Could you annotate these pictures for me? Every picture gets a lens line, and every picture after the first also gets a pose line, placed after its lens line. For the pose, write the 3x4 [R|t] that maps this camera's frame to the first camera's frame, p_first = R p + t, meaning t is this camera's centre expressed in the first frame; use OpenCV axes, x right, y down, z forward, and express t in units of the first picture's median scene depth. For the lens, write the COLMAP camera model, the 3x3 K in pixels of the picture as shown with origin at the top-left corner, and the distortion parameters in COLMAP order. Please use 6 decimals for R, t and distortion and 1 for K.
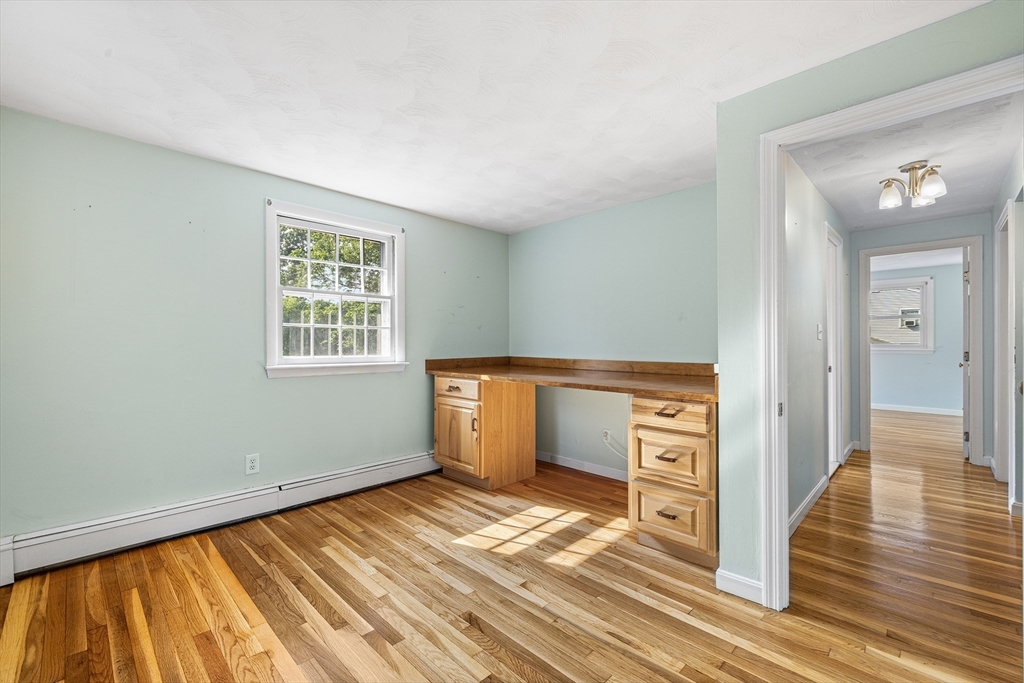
lens RADIAL K [[430.4, 0, 508.6], [0, 430.4, 343.6], [0, 0, 1]] dist [-0.004498, -0.001029]
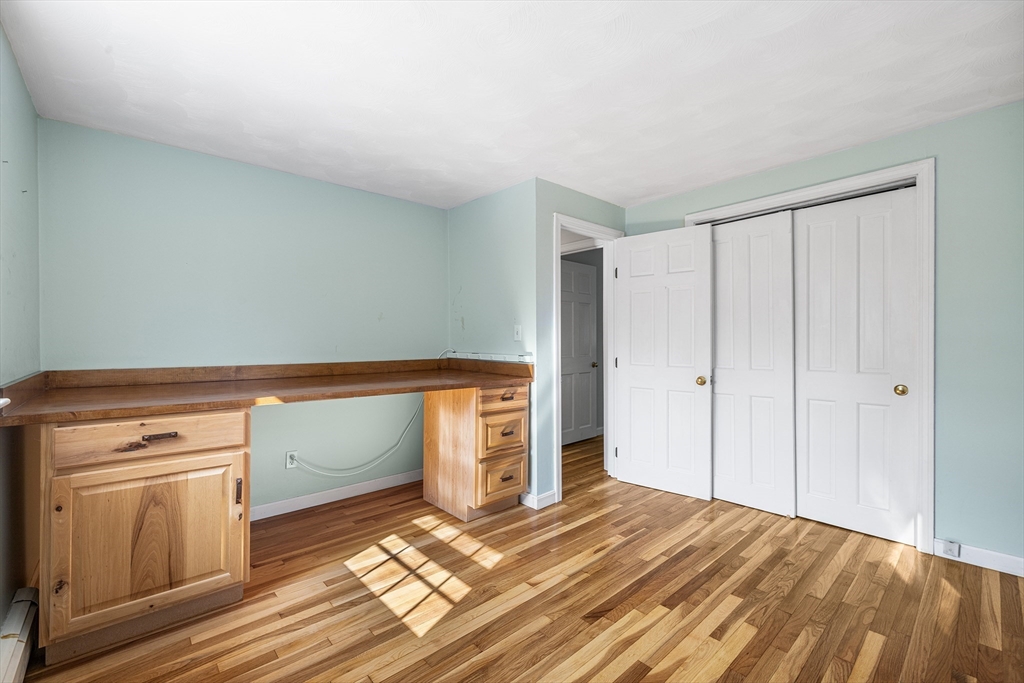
lens RADIAL K [[430.4, 0, 506.9], [0, 430.4, 339.7], [0, 0, 1]] dist [-0.004498, -0.001029]
pose [[0.065566, 0.003796, 0.997841, -0.803294], [0.004736, 0.999980, -0.004115, -0.001534], [-0.997837, 0.004996, 0.065547, 0.824986]]
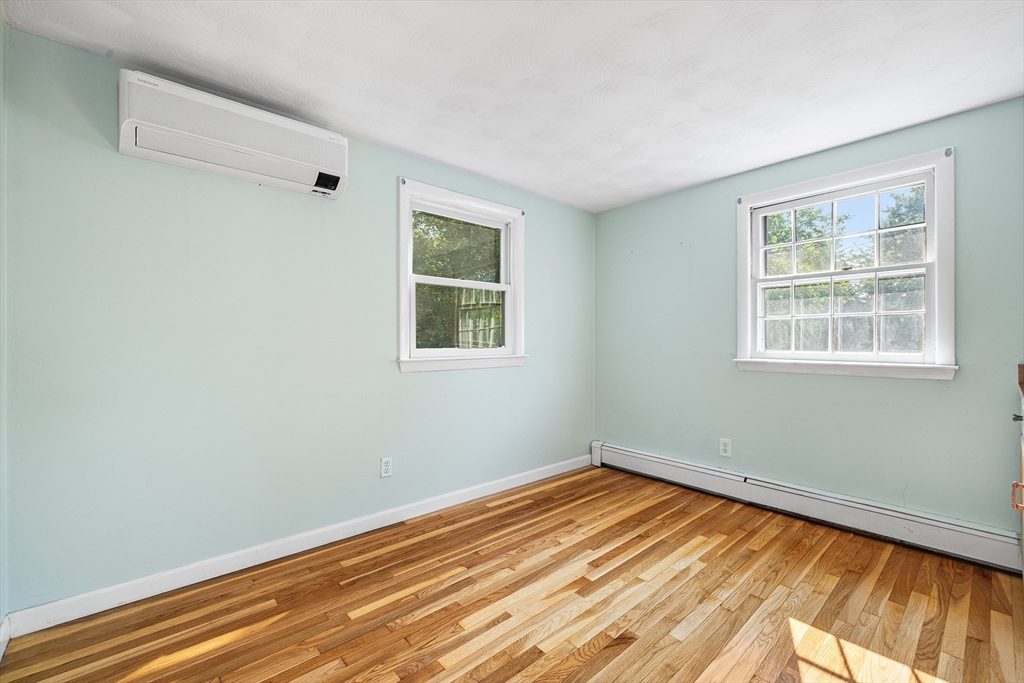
lens RADIAL K [[430.4, 0, 506.1], [0, 430.4, 343.1], [0, 0, 1]] dist [-0.004498, -0.001029]
pose [[-0.079292, 0.003416, -0.996846, 0.603994], [0.001750, 0.999993, 0.003288, 0.011226], [0.996850, -0.001484, -0.079297, 0.599265]]
